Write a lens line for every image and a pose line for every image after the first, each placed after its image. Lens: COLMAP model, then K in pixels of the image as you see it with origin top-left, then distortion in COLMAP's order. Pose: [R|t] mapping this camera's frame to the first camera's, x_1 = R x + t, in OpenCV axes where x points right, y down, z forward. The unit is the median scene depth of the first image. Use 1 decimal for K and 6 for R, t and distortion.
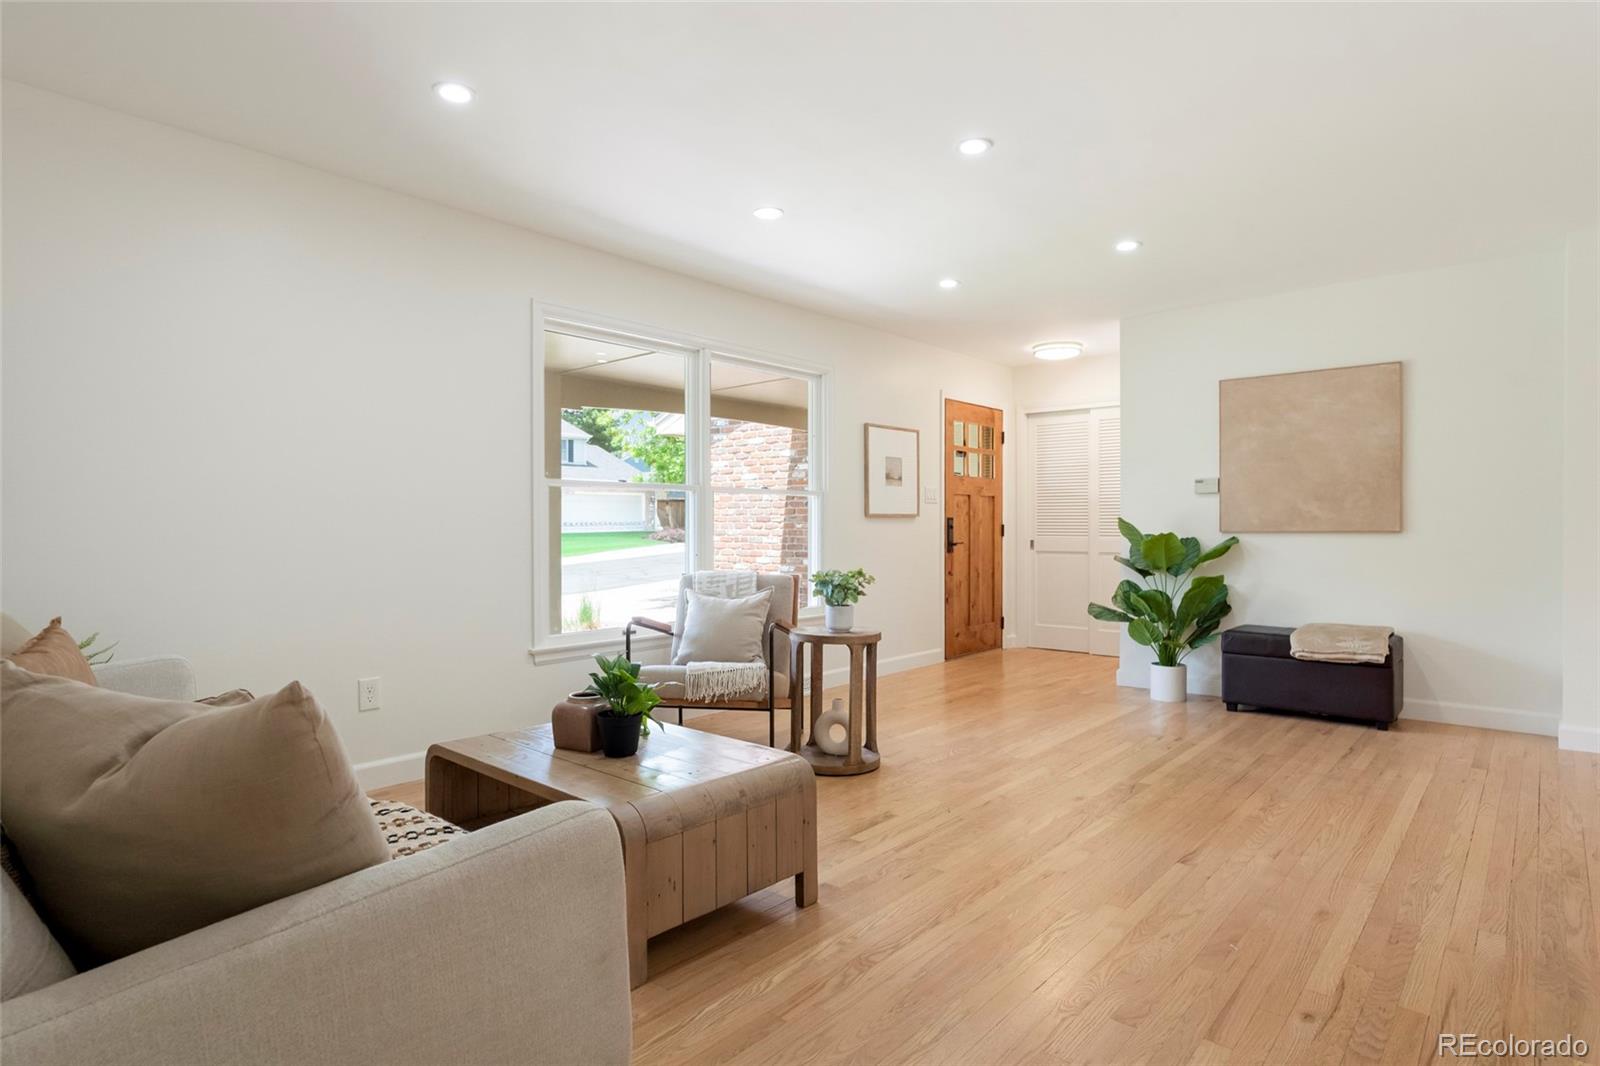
lens RADIAL K [[851.2, 0, 800.0], [0, 851.2, 533.0], [0, 0, 1]] dist [0.000916, 0.000133]
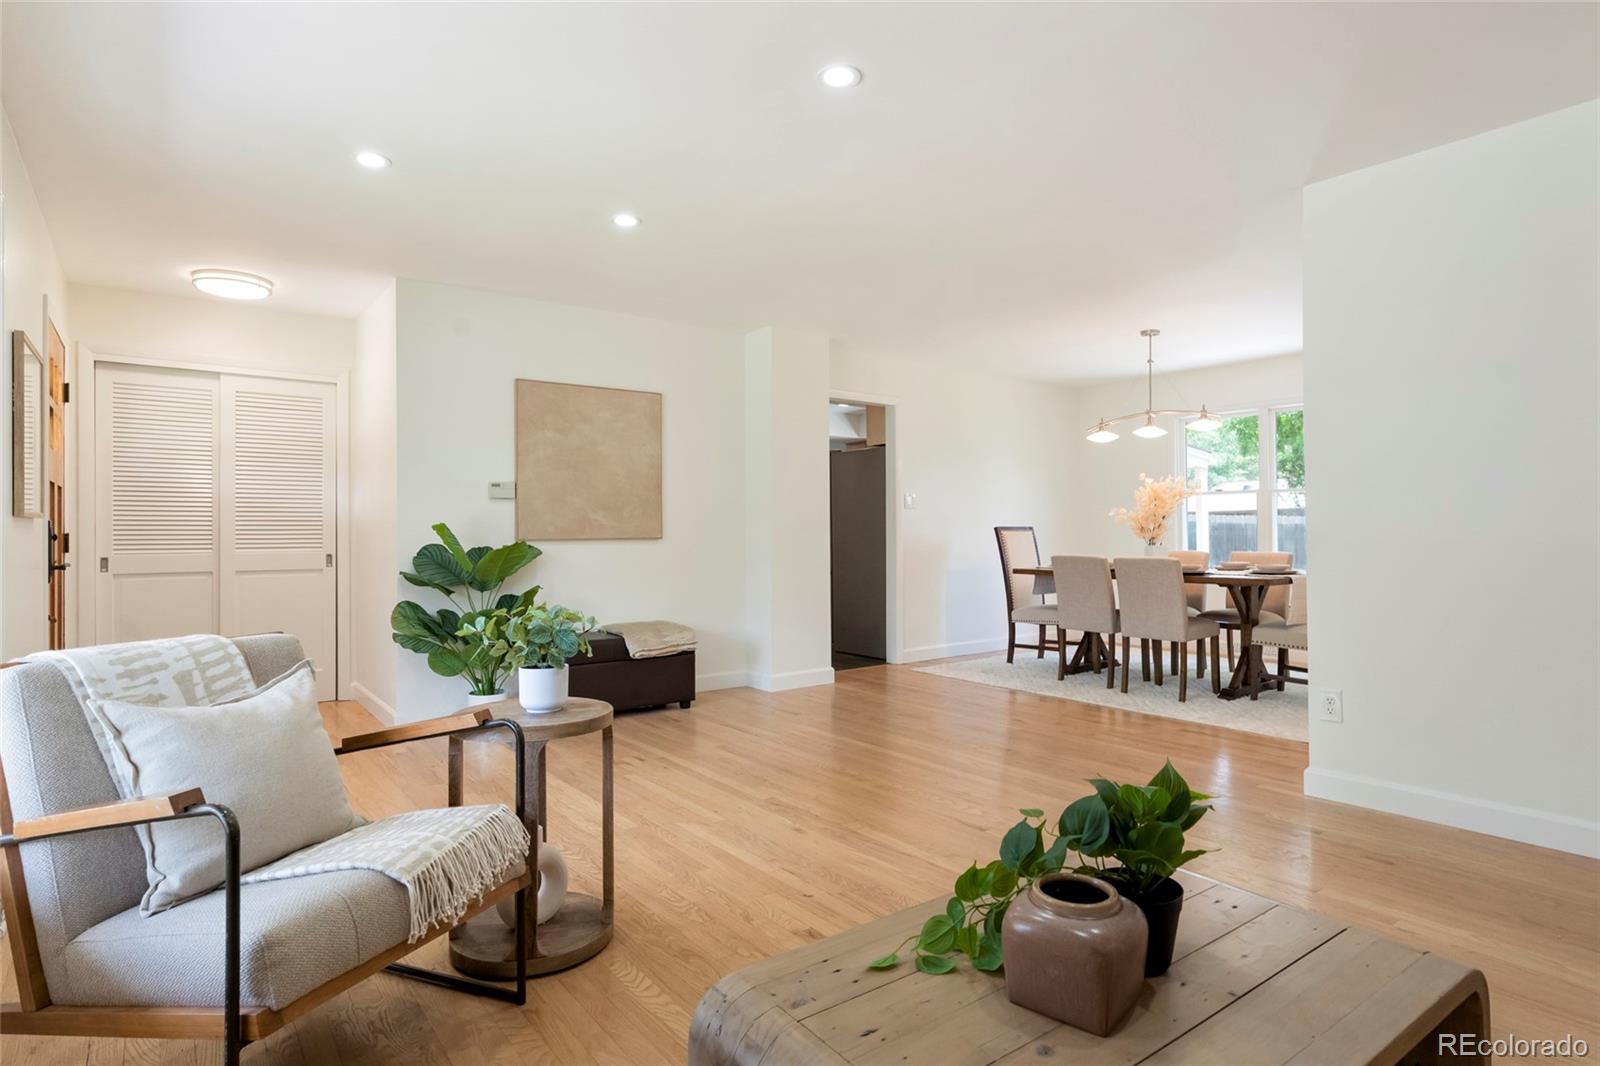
lens RADIAL K [[851.2, 0, 800.0], [0, 851.2, 533.0], [0, 0, 1]] dist [0.000916, 0.000133]
pose [[0.199532, 0.001443, 0.979890, -0.394342], [0.011050, 0.999932, -0.003723, -0.002734], [-0.979829, 0.011570, 0.199502, 0.562251]]
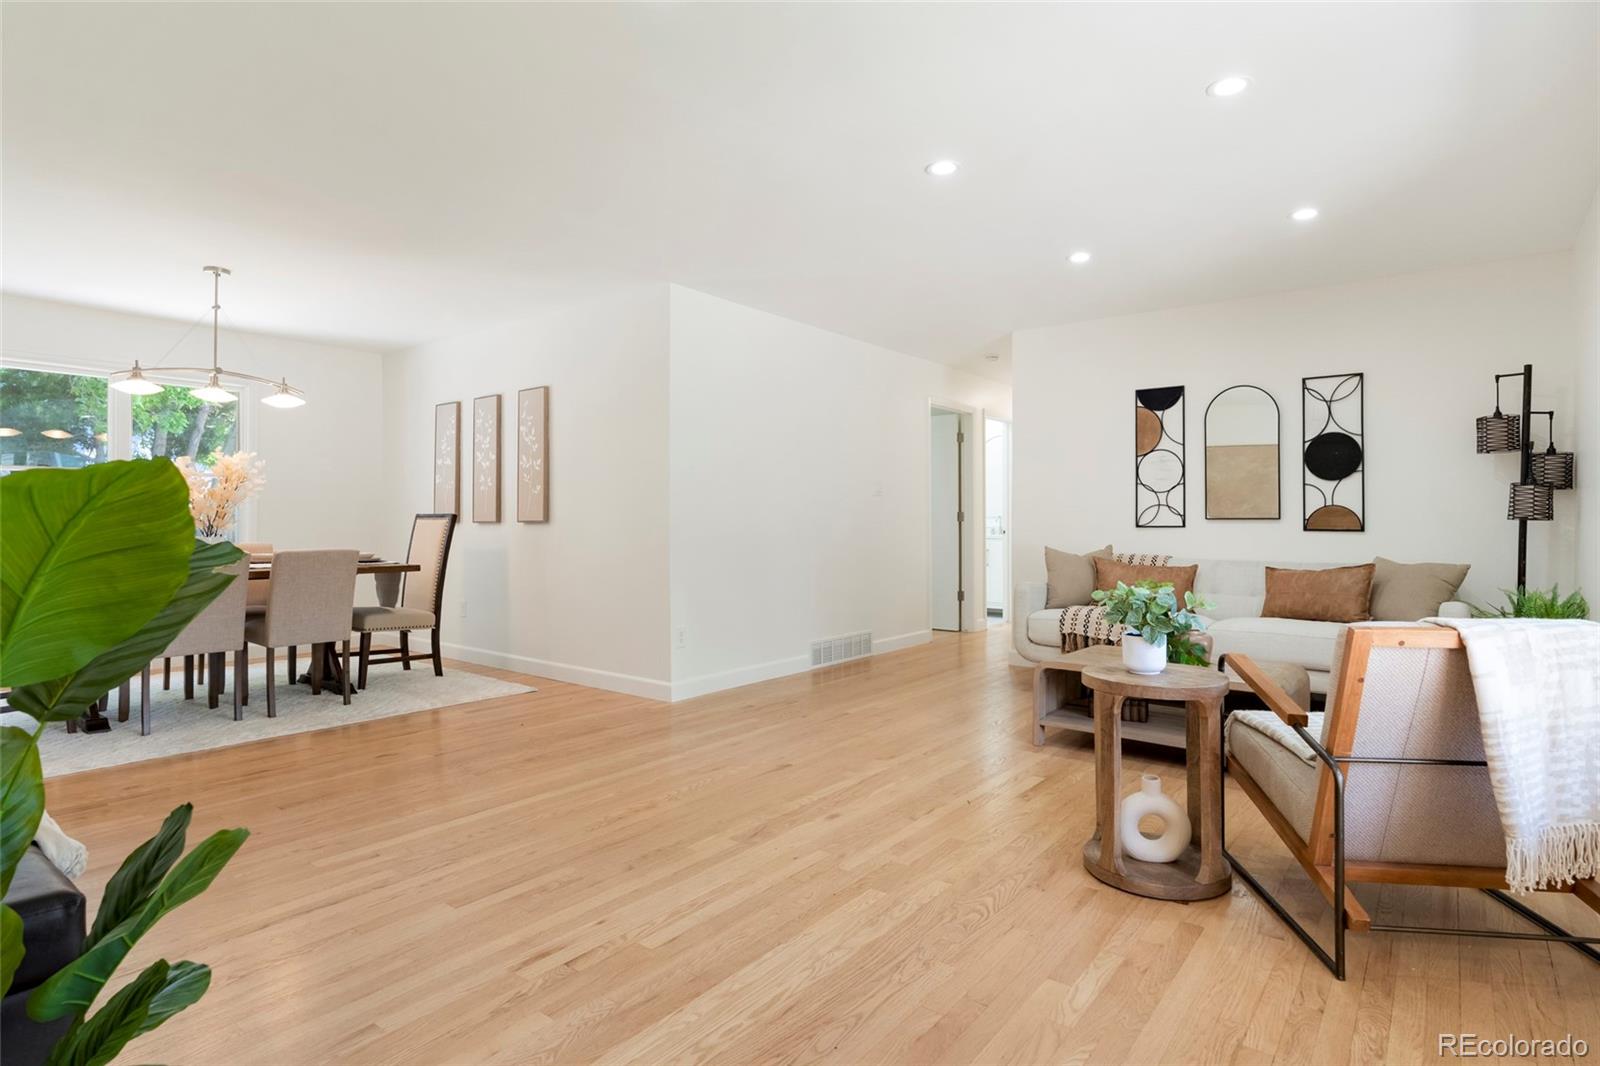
lens RADIAL K [[822.0, 0, 802.1], [0, 822.0, 517.8], [0, 0, 1]] dist [0.001386, 0.000098]
pose [[-0.998388, -0.002023, -0.056726, 0.282585], [-0.001695, 0.999982, -0.005834, -0.001738], [0.056737, -0.005728, -0.998373, 1.298568]]
